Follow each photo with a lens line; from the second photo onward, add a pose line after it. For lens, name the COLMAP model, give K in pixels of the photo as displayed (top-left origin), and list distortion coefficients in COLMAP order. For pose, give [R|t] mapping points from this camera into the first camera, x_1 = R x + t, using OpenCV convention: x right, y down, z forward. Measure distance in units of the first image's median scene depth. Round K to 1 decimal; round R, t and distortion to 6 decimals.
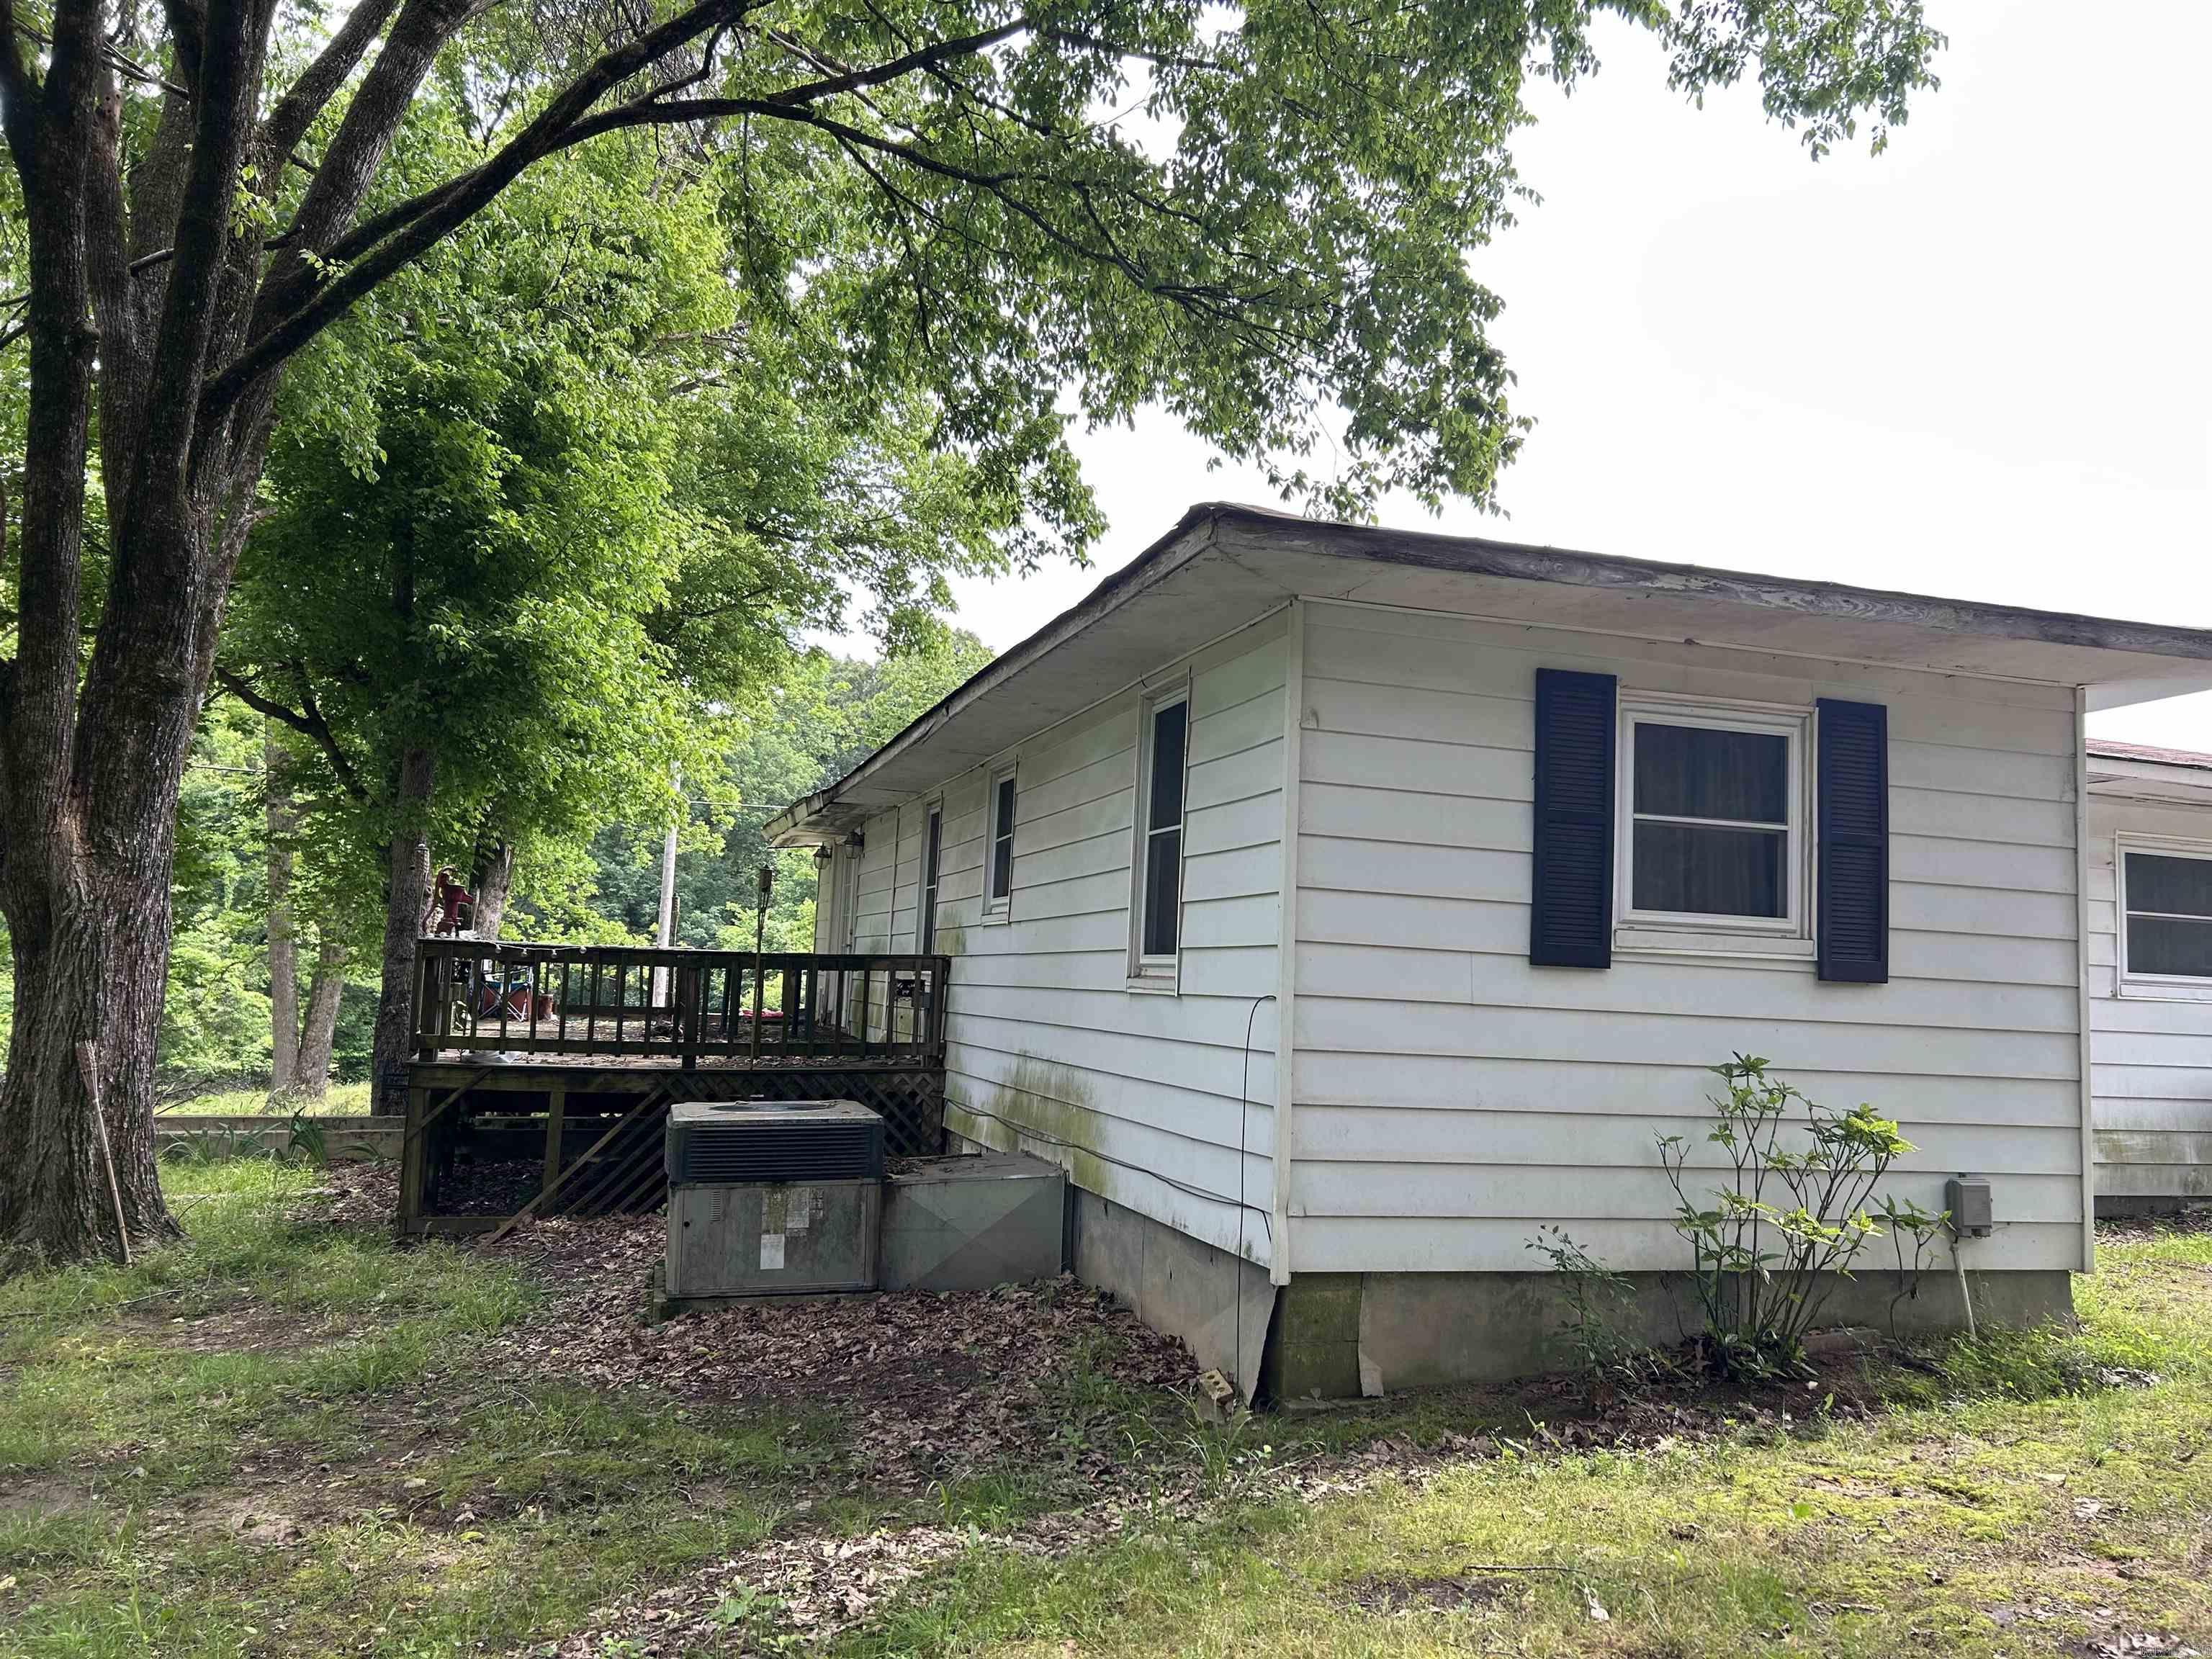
lens RADIAL K [[1698.2, 0, 1106.0], [0, 1698.2, 829.5], [0, 0, 1]] dist [0.034291, -0.097889]
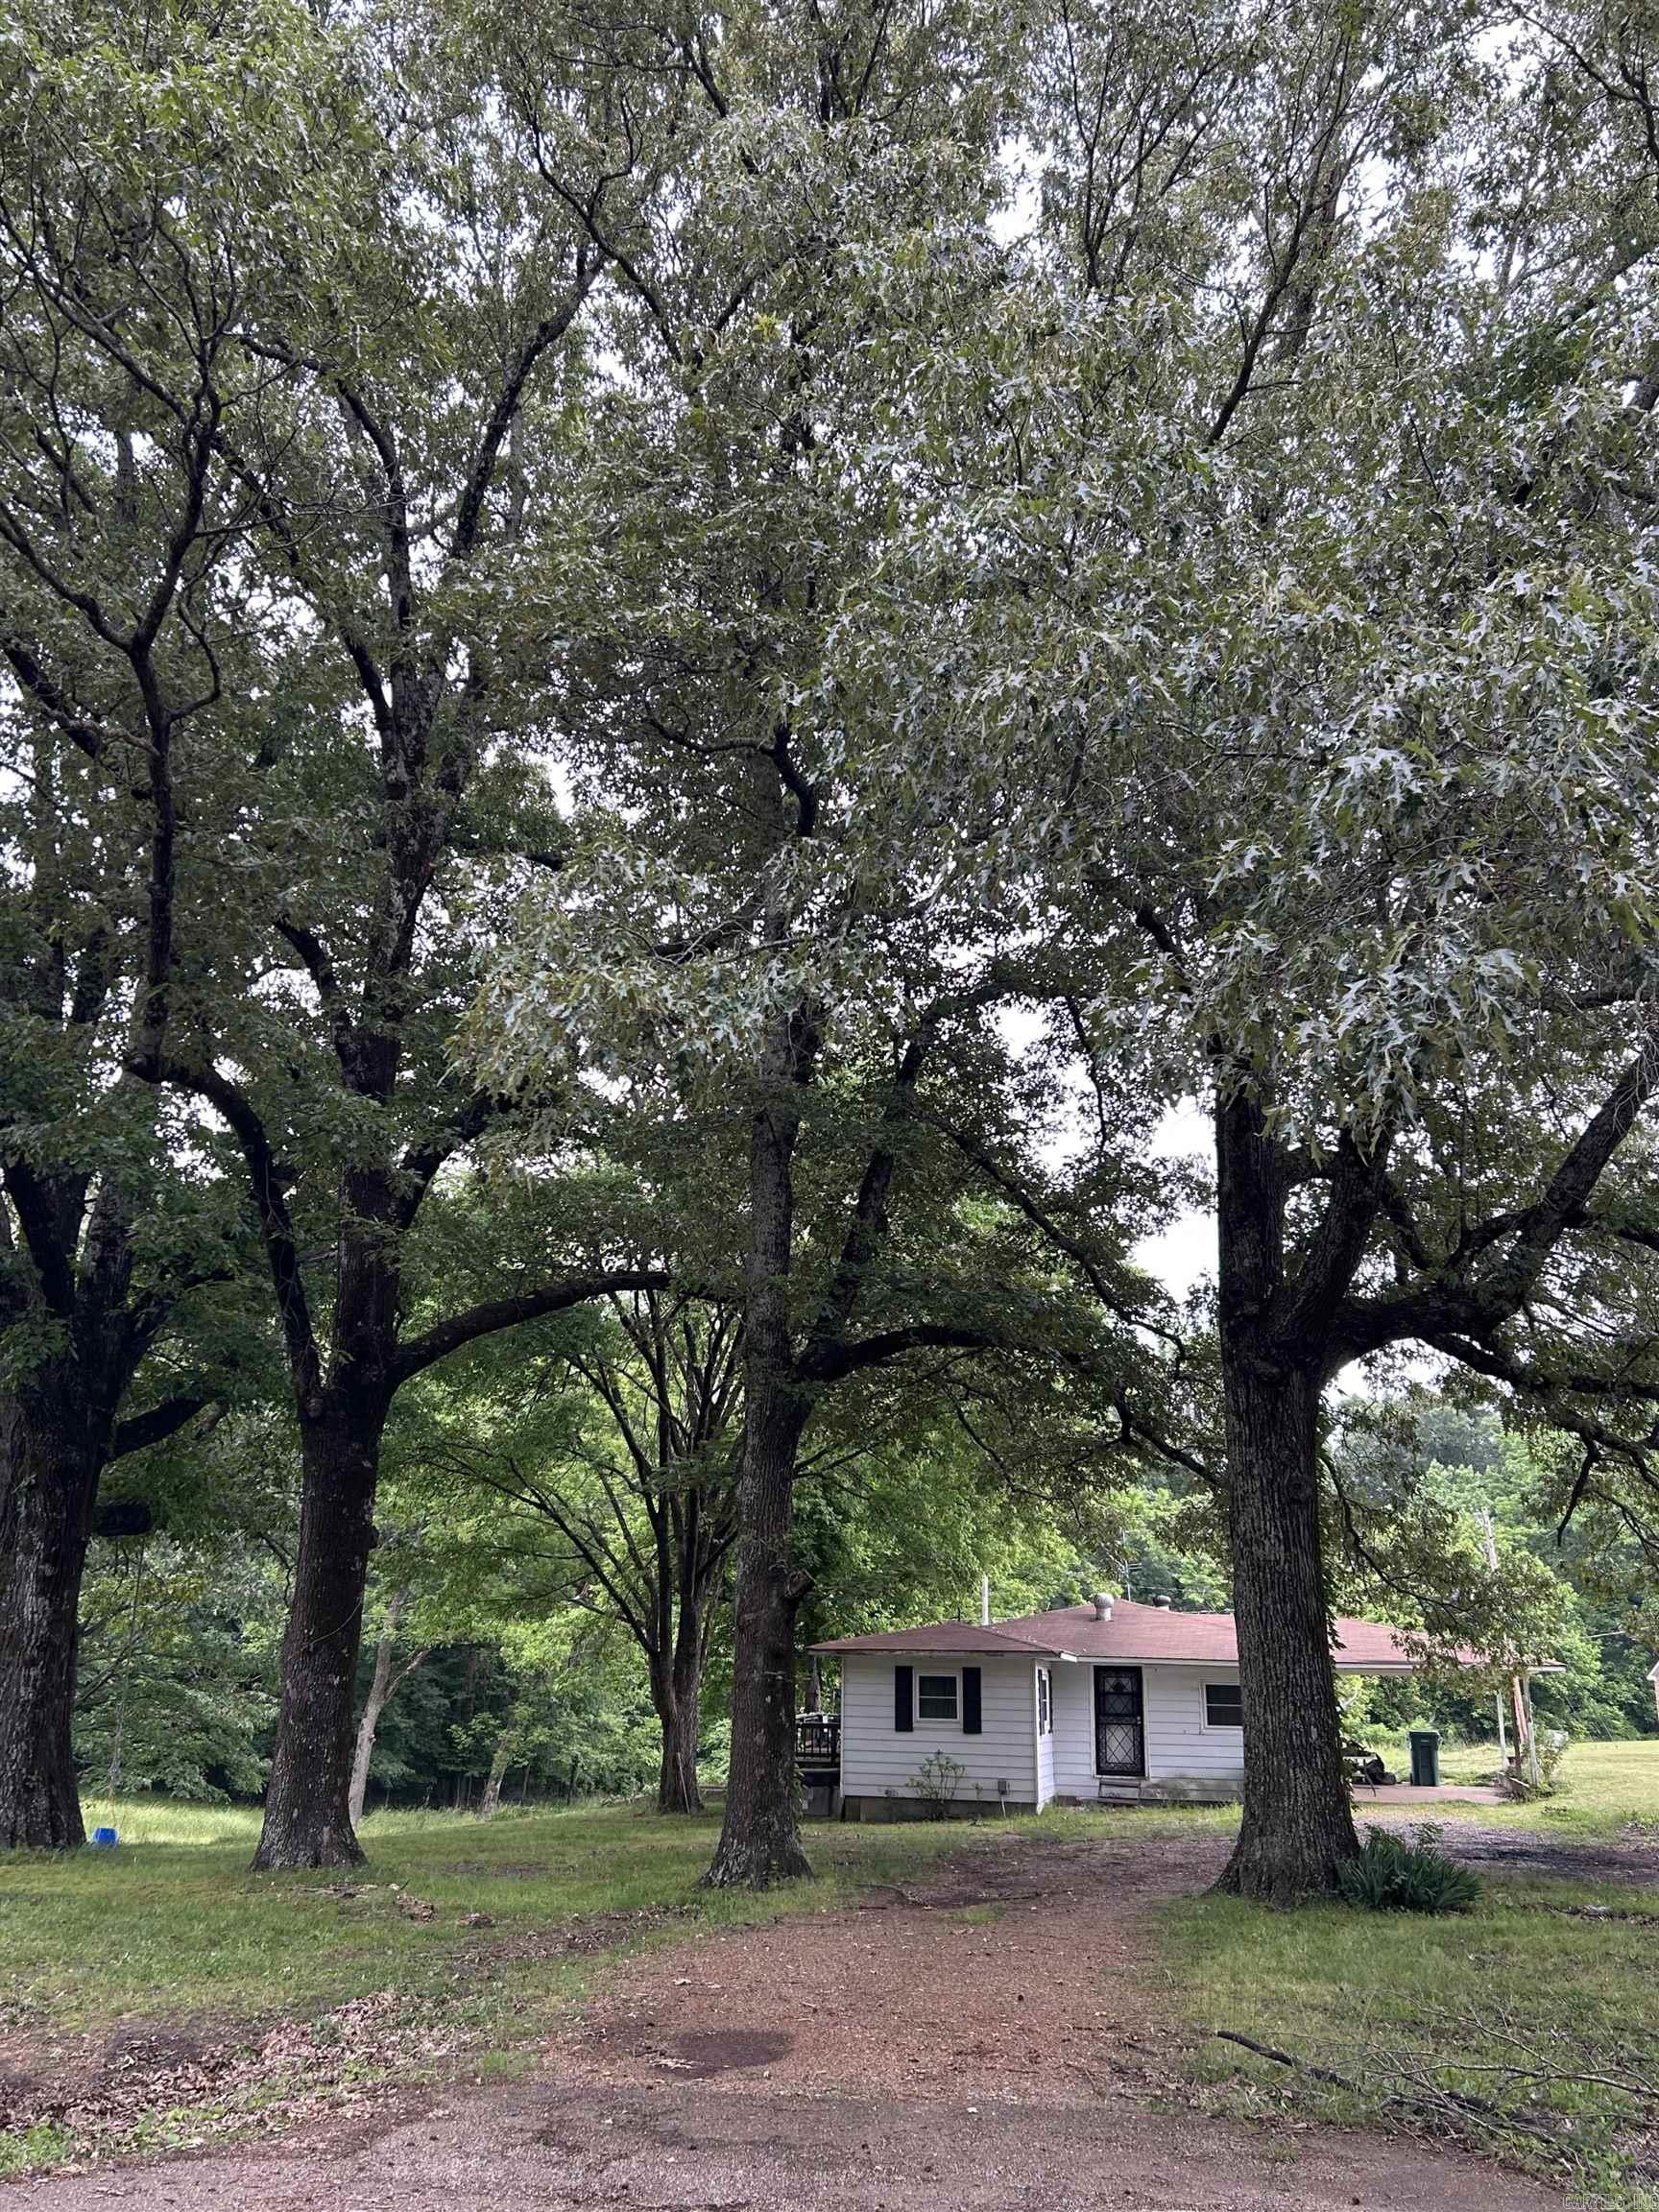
lens RADIAL K [[1698.2, 0, 829.5], [0, 1698.2, 1106.0], [0, 0, 1]] dist [0.034291, -0.097889]
pose [[0.859549, -0.185716, -0.476114, 2.602739], [0.063091, 0.963069, -0.261760, -0.360431], [0.507144, 0.194956, 0.839522, -3.363793]]
